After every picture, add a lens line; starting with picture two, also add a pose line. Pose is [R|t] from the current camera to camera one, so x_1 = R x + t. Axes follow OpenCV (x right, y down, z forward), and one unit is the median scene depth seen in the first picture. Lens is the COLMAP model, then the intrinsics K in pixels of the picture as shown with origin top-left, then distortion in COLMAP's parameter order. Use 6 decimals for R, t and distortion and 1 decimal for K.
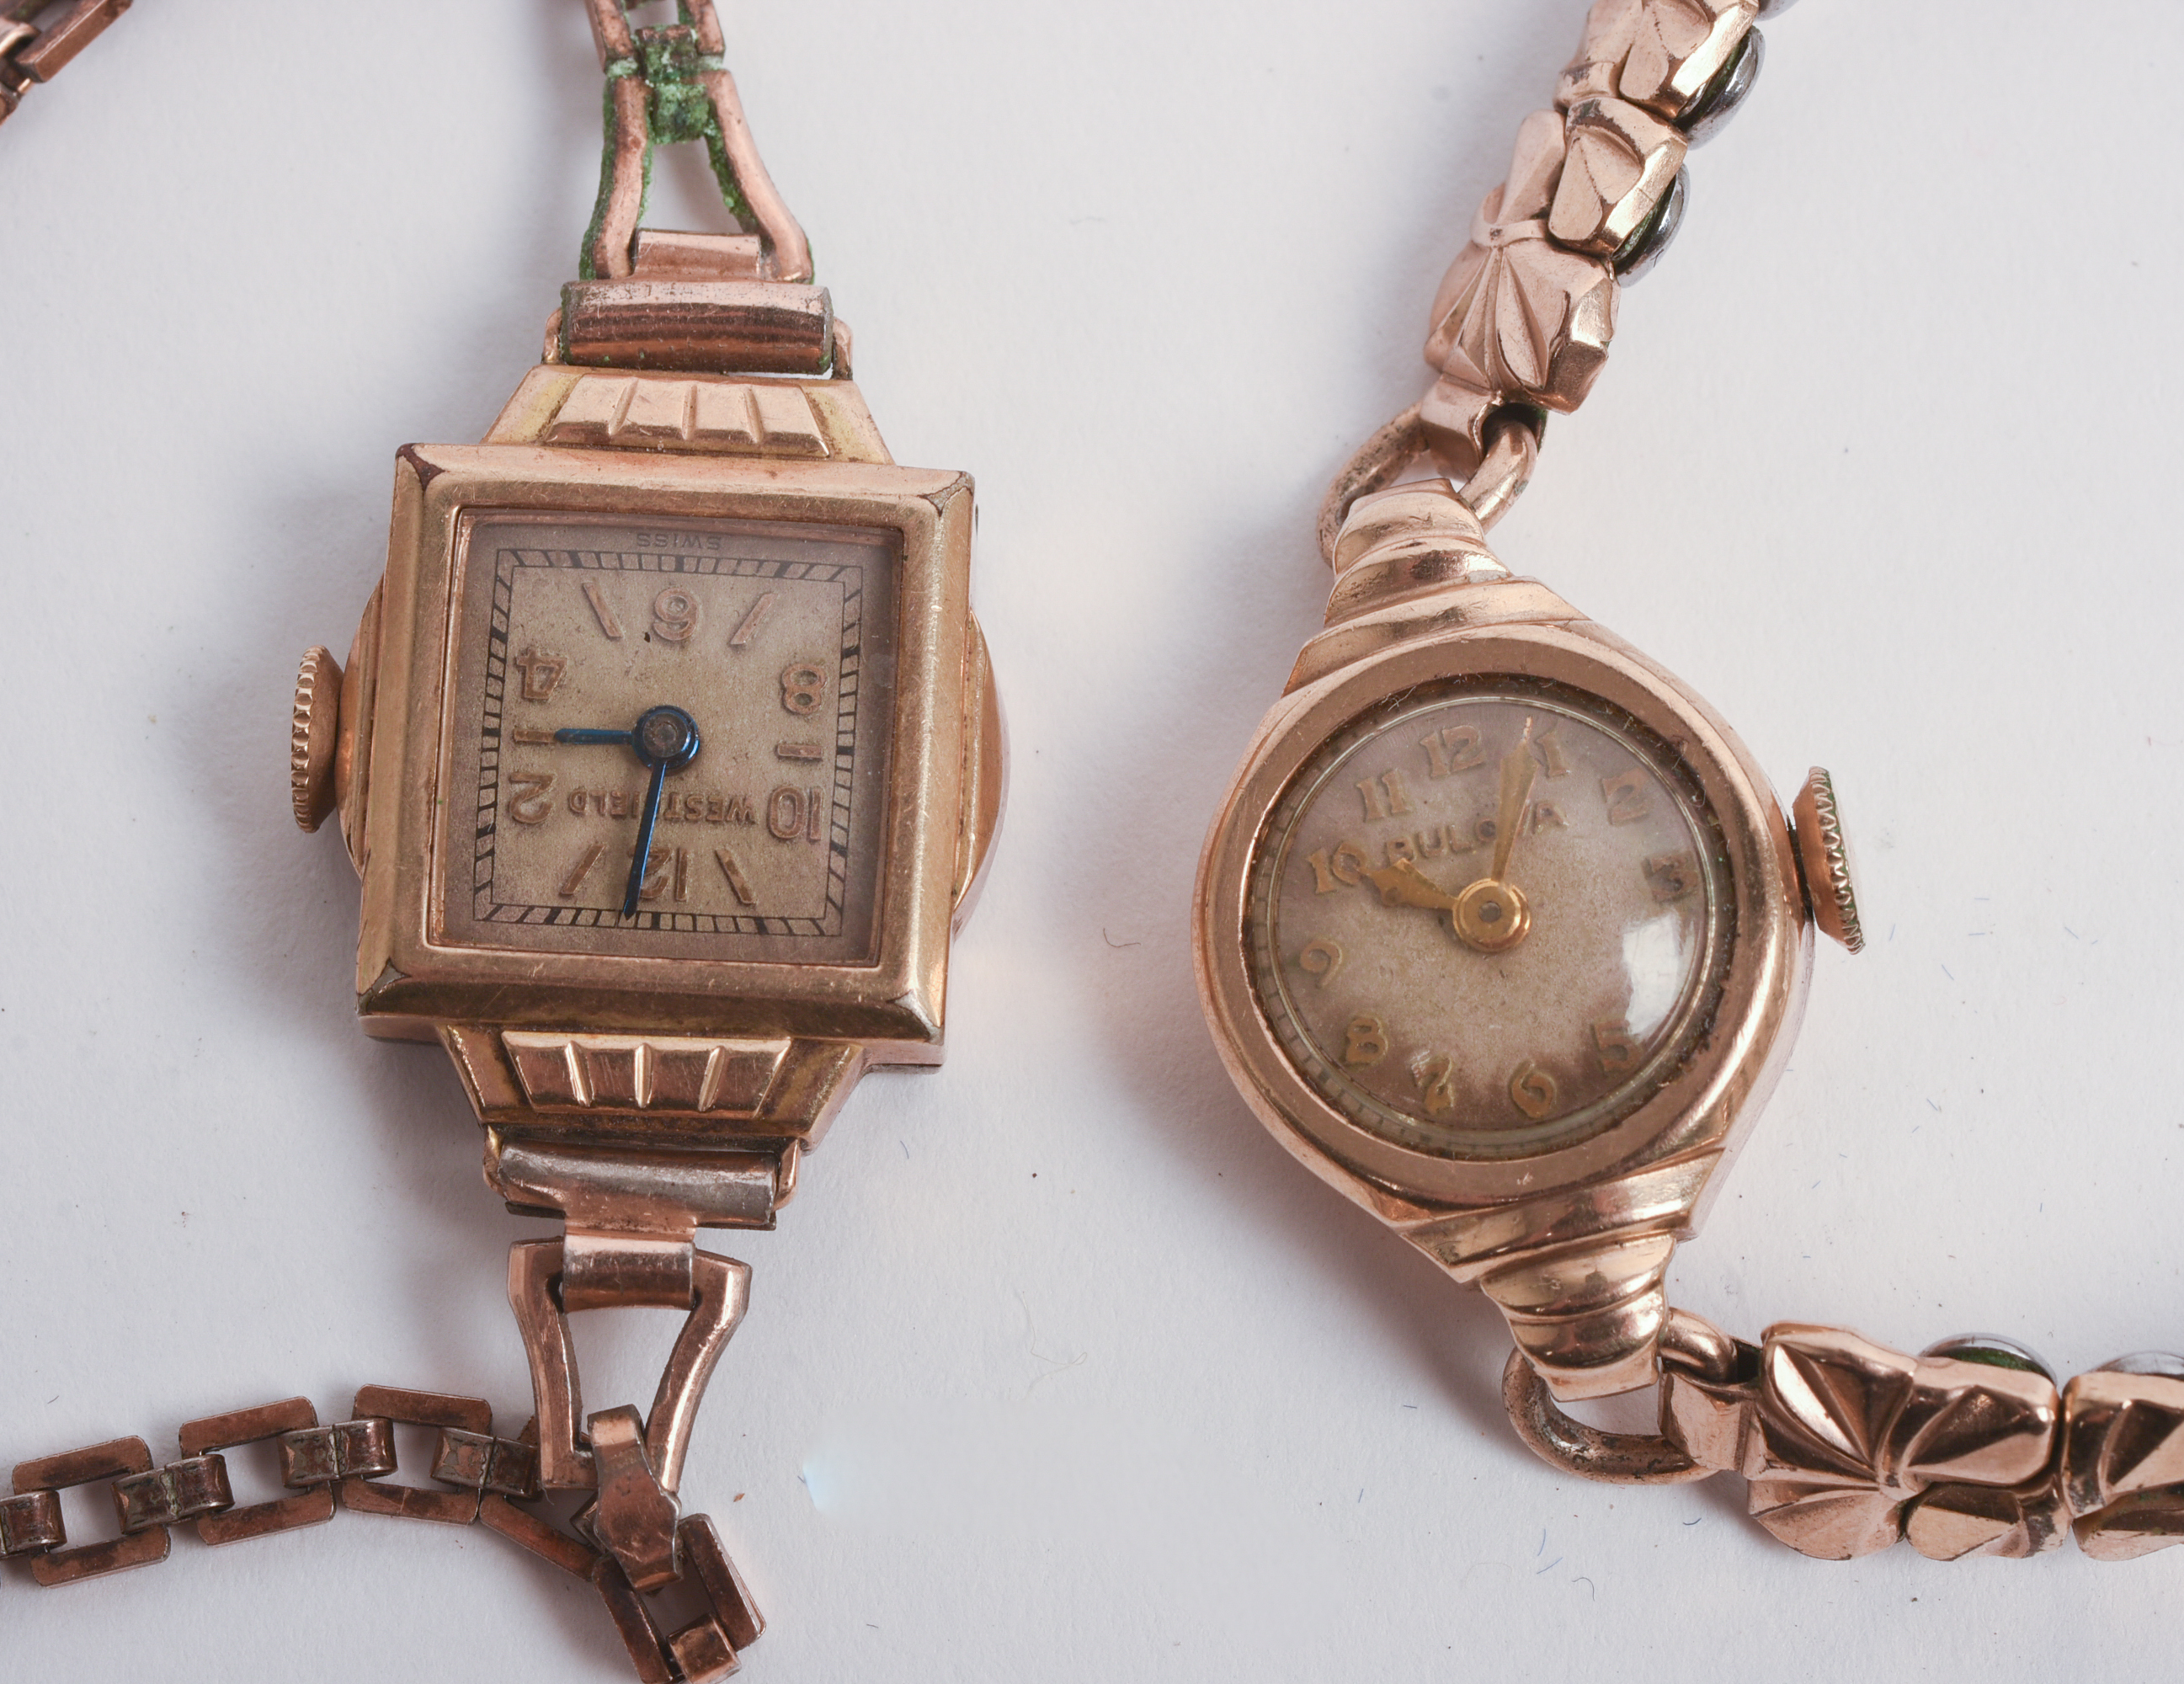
lens RADIAL K [[5133.9, 0, 977.5], [0, 5133.9, 843.8], [0, 0, 1]] dist [-0.030667, 0.000000]
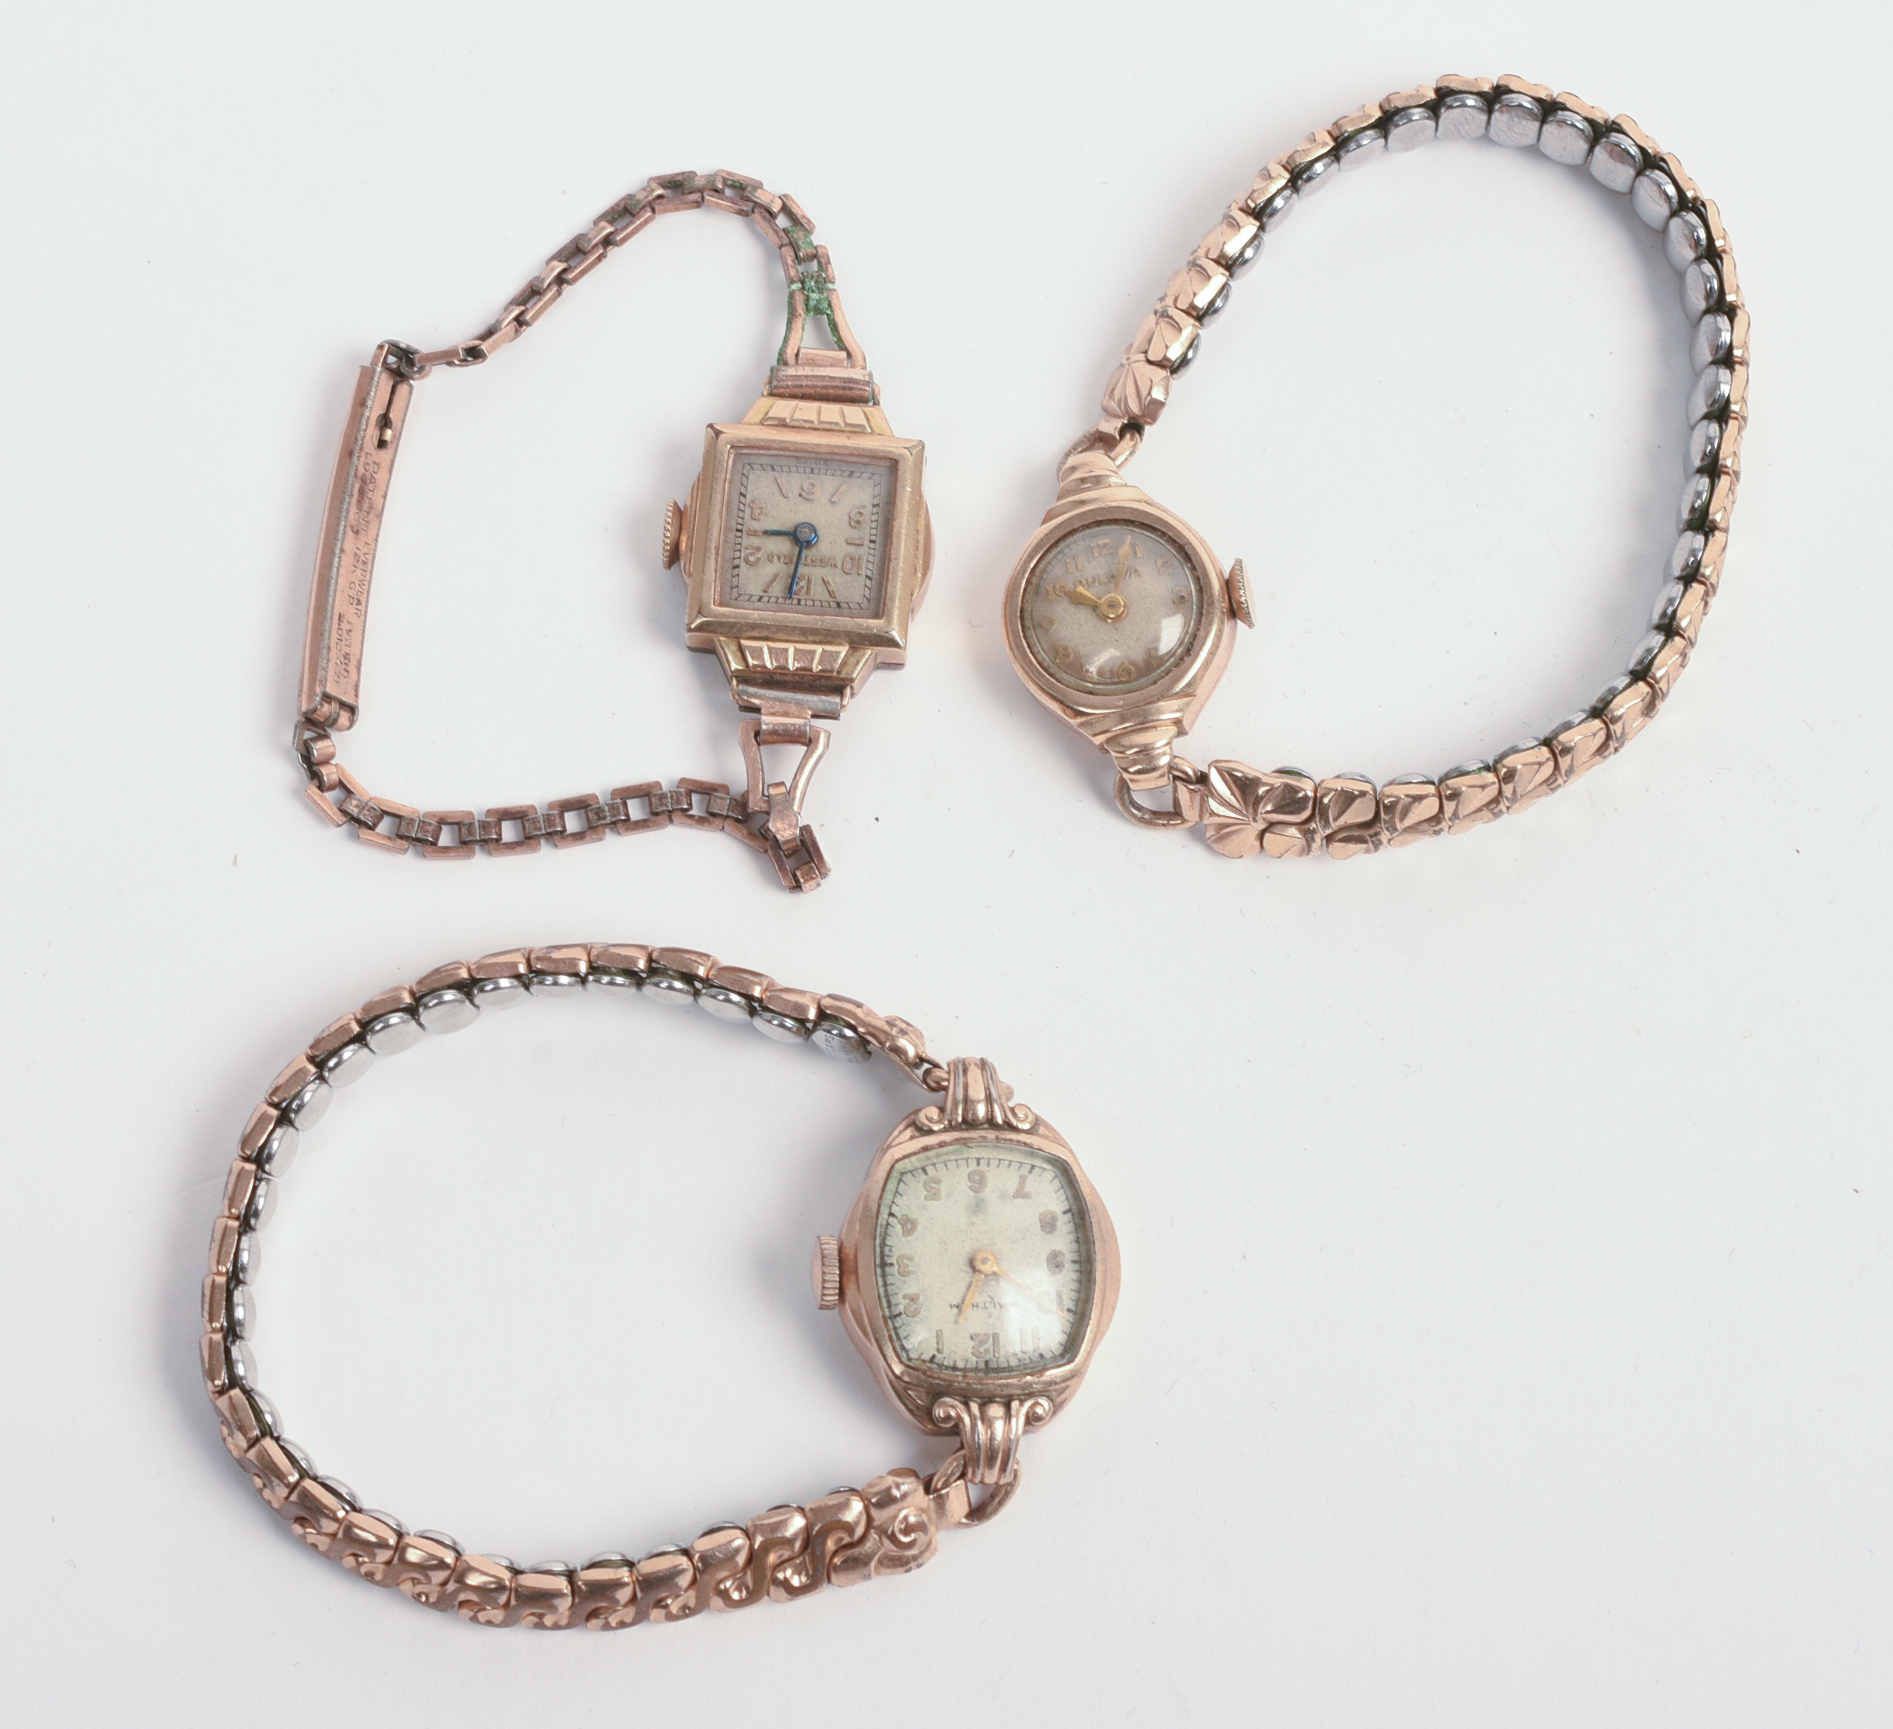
lens RADIAL K [[4666.7, 0, 948.0], [0, 4666.7, 864.6], [0, 0, 1]] dist [-0.051079, 0.000000]
pose [[0.999423, 0.031999, -0.011375, 0.045879], [-0.032639, 0.997577, -0.061436, 0.294283], [0.009381, 0.061772, 0.998046, -1.390141]]
